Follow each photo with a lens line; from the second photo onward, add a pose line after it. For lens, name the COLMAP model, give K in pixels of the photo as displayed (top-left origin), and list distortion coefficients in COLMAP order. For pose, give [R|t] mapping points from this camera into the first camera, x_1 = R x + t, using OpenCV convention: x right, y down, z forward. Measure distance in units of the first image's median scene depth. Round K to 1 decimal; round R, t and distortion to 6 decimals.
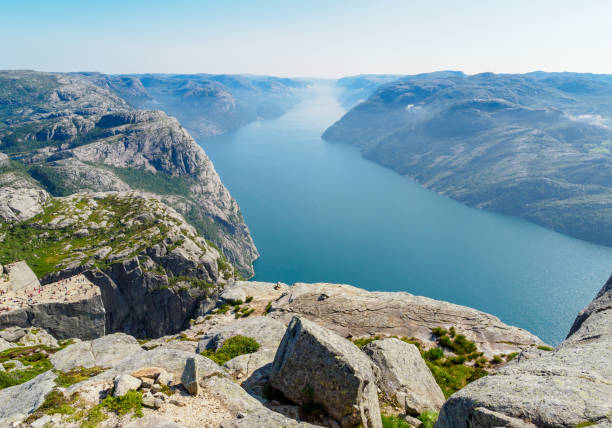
lens RADIAL K [[604.3, 0, 393.8], [0, 604.3, 167.4], [0, 0, 1]] dist [-0.020228, 0.017747]
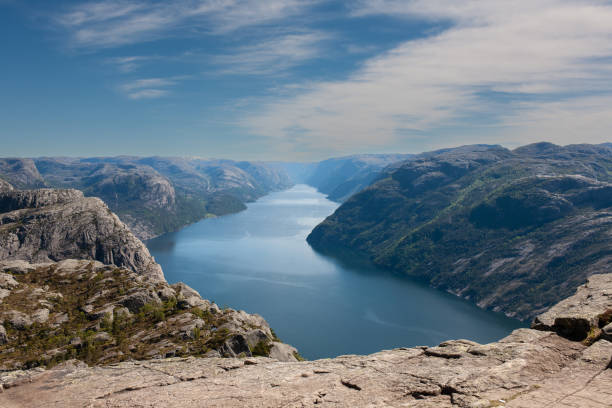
lens RADIAL K [[690.3, 0, 312.6], [0, 690.3, 195.1], [0, 0, 1]] dist [-0.011563, 0.000000]
pose [[0.998805, -0.013587, 0.046945, -0.162157], [0.022465, 0.980721, -0.194115, 0.054926], [-0.043402, 0.194938, 0.979855, 0.262311]]
